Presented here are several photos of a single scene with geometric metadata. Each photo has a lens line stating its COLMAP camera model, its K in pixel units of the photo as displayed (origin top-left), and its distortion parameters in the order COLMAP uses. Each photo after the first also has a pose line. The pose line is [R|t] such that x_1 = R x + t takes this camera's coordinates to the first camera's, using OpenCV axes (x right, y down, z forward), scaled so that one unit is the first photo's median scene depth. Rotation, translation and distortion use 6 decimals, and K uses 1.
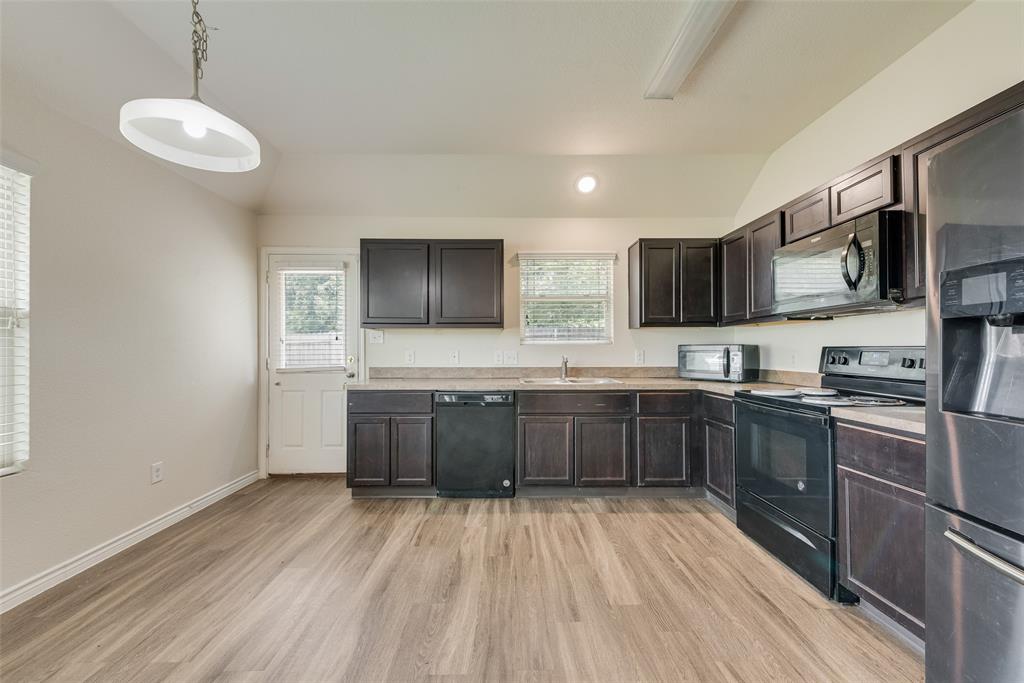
lens RADIAL K [[401.3, 0, 511.9], [0, 401.3, 346.7], [0, 0, 1]] dist [0.015096, -0.004261]
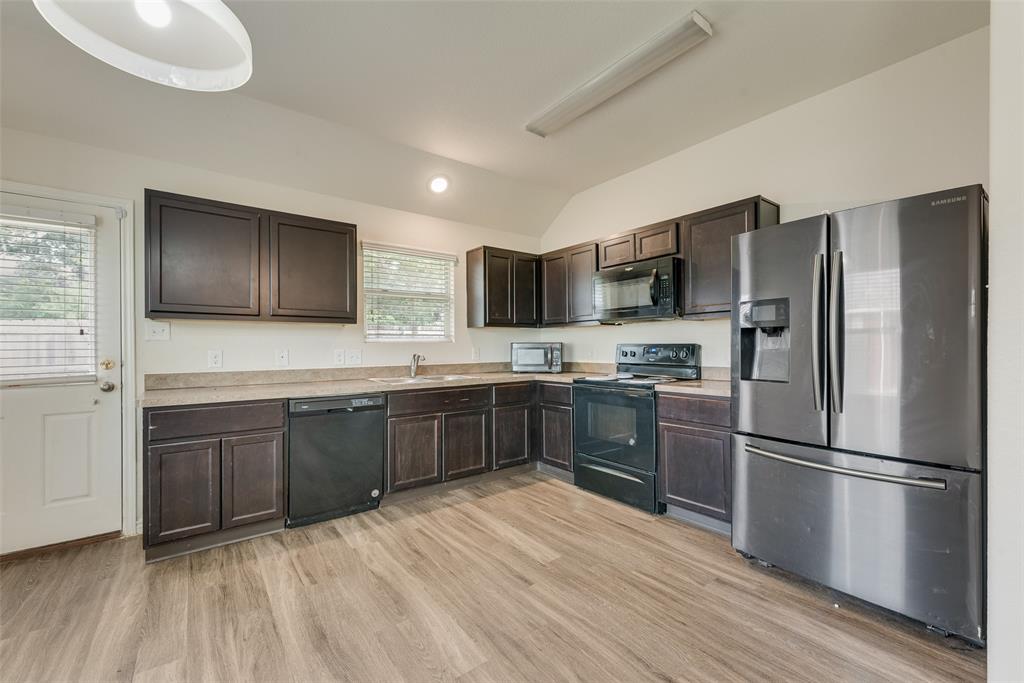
lens RADIAL K [[416.0, 0, 510.5], [0, 416.0, 346.5], [0, 0, 1]] dist [0.009458, -0.000417]
pose [[0.803397, -0.003761, 0.595432, -0.352514], [0.001663, 0.999990, 0.004071, 0.000825], [-0.595442, -0.002281, 0.803395, 0.054113]]
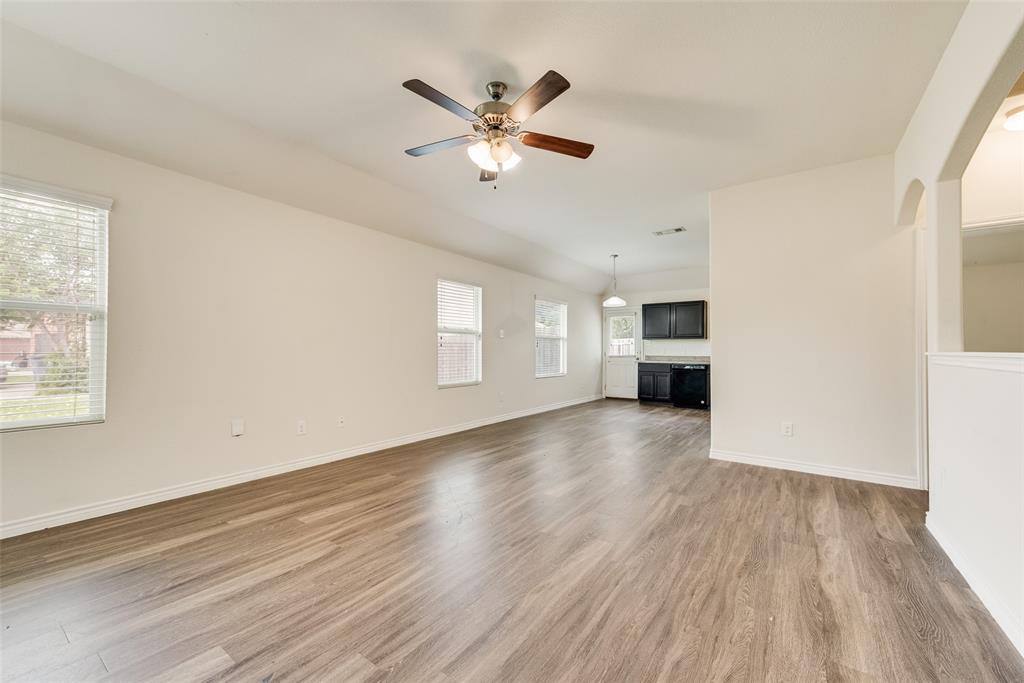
lens RADIAL K [[401.3, 0, 511.9], [0, 401.3, 346.7], [0, 0, 1]] dist [0.015096, -0.004261]
pose [[0.808273, -0.001165, -0.588807, 0.525001], [-0.003770, 0.999967, -0.007154, 0.024414], [0.588796, 0.008002, 0.808242, -1.779615]]
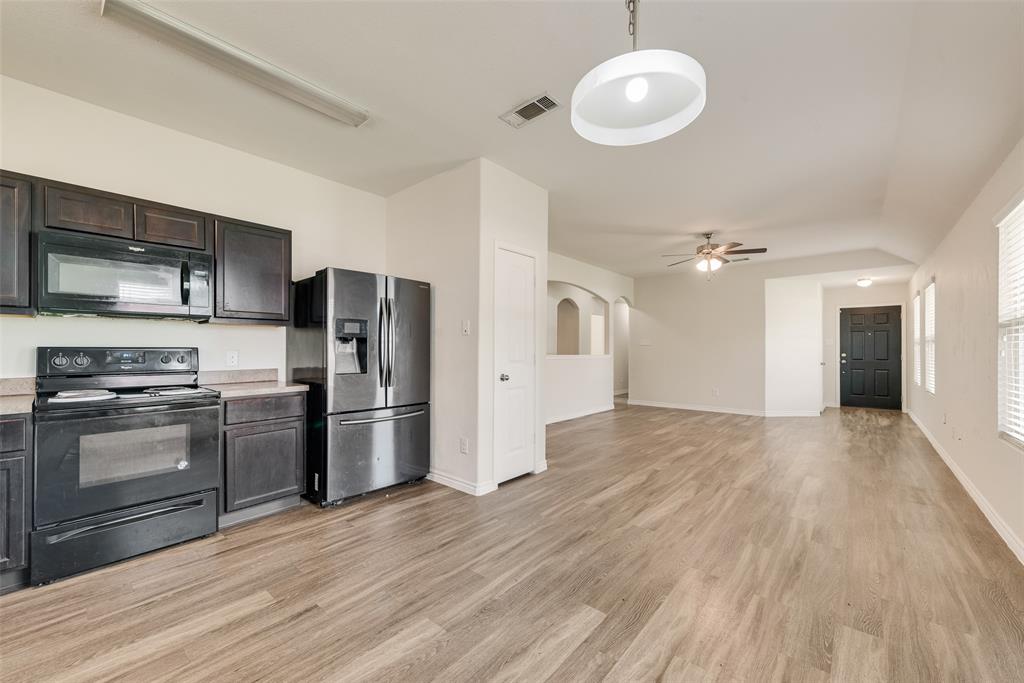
lens RADIAL K [[401.3, 0, 511.9], [0, 401.3, 346.7], [0, 0, 1]] dist [0.015096, -0.004261]
pose [[-0.749036, 0.004445, 0.662514, -0.559123], [-0.003206, 0.999941, -0.010333, 0.004692], [-0.662521, -0.009864, -0.748978, 0.880770]]
